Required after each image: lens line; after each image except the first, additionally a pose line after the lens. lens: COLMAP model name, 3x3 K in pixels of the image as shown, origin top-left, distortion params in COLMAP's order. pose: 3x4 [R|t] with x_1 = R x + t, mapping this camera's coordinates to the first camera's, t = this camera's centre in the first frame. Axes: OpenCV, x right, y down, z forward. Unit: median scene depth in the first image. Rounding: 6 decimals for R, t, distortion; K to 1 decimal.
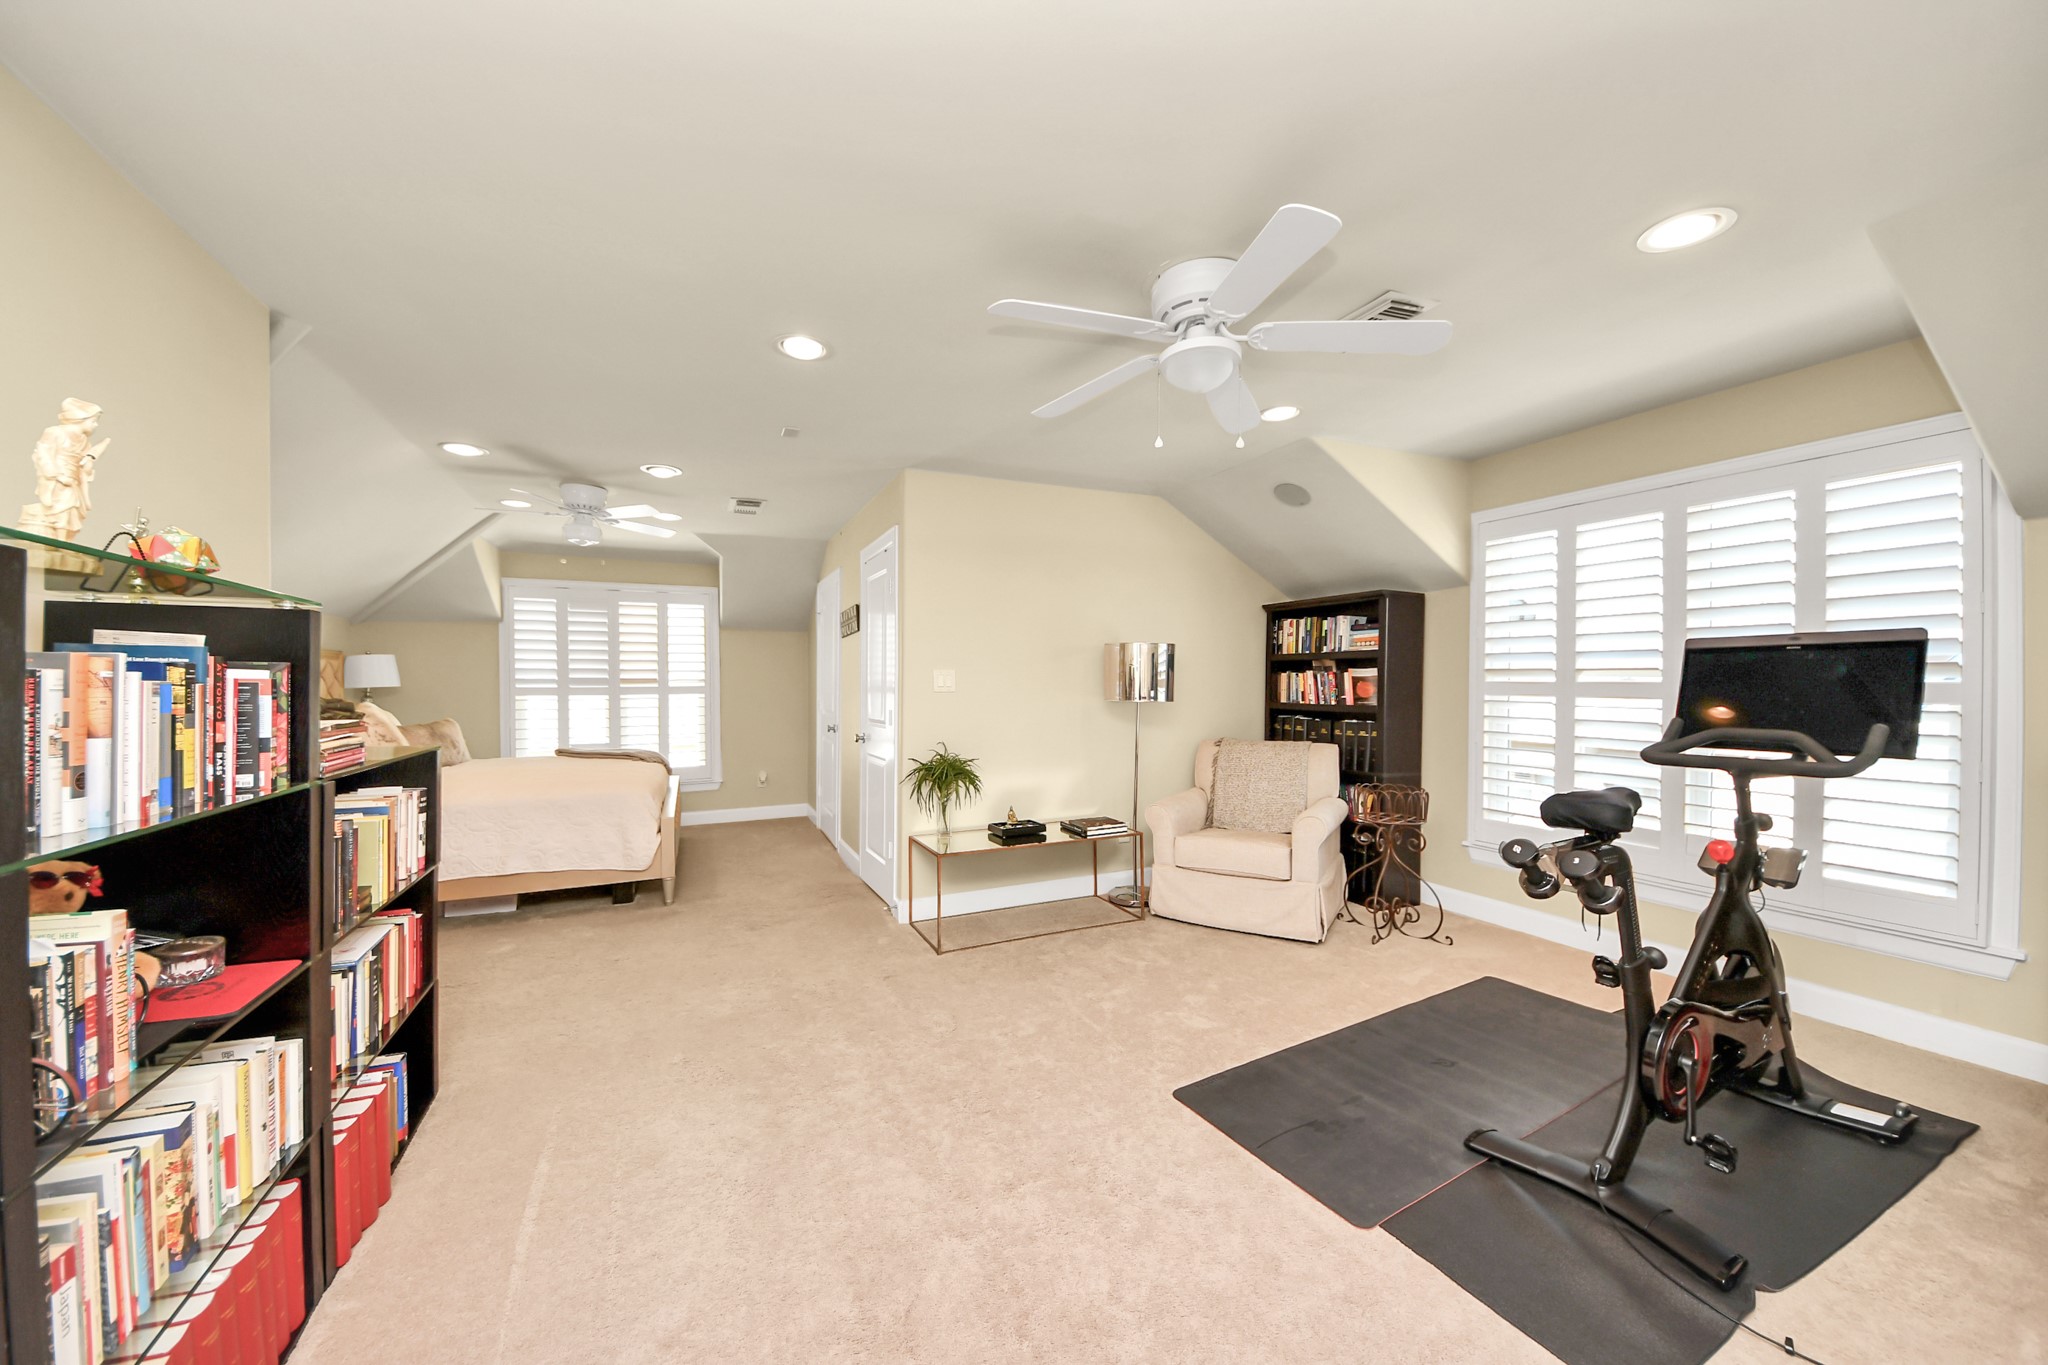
lens RADIAL K [[755.5, 0, 1028.4], [0, 755.5, 682.8], [0, 0, 1]] dist [0.024596, -0.005344]
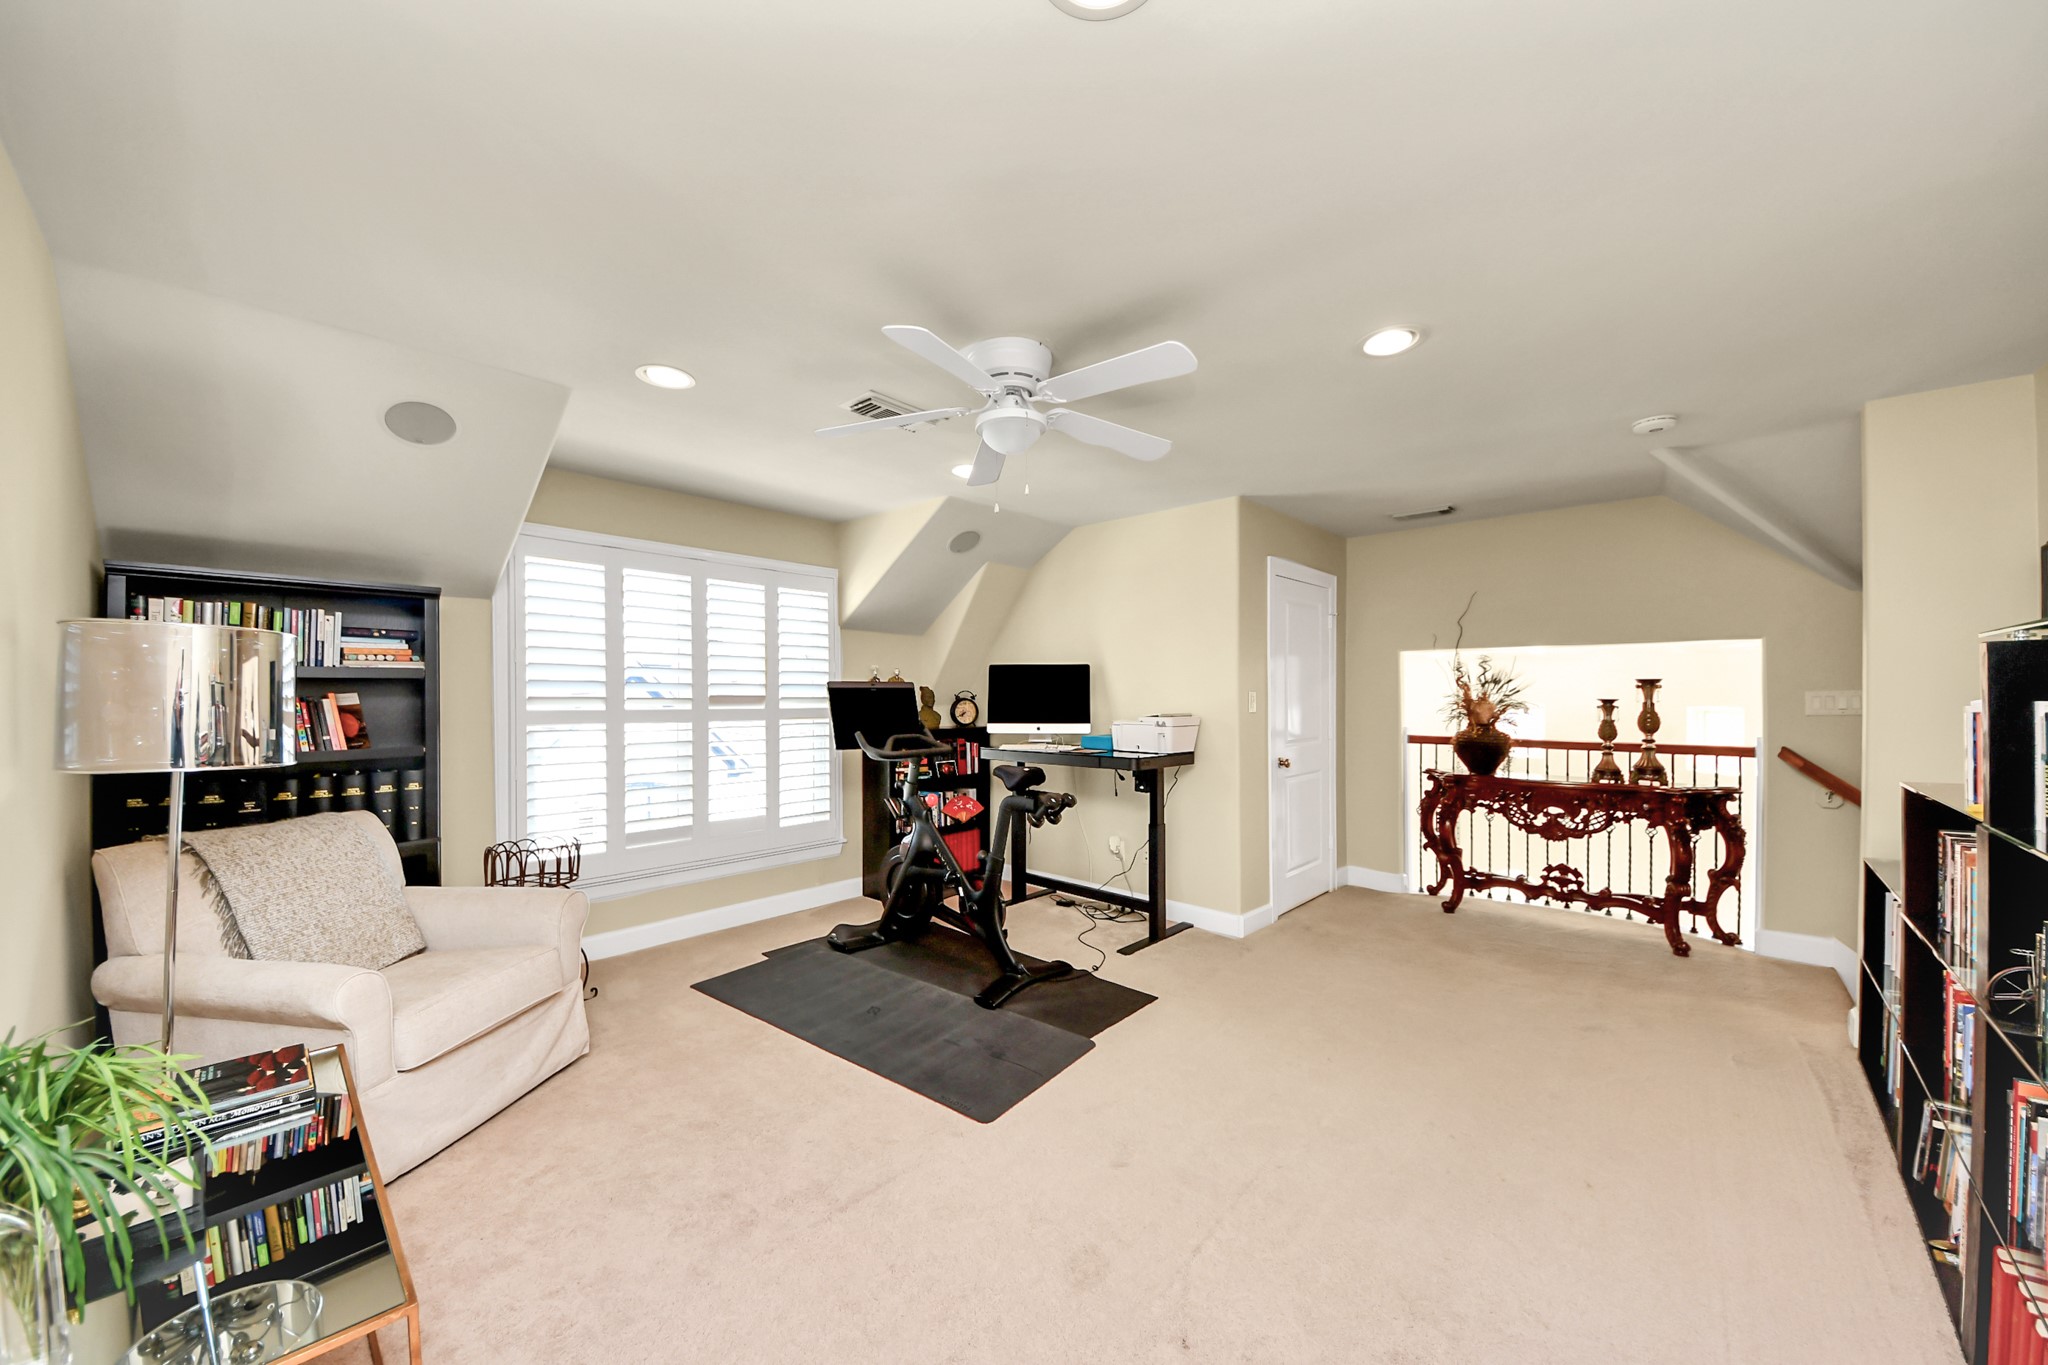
lens RADIAL K [[755.5, 0, 1005.7], [0, 755.5, 704.6], [0, 0, 1]] dist [0.024596, -0.005344]
pose [[-0.356278, 0.001690, 0.934378, -0.482030], [0.014193, 0.999893, 0.003603, -0.003997], [-0.934272, 0.014545, -0.356264, 0.853686]]
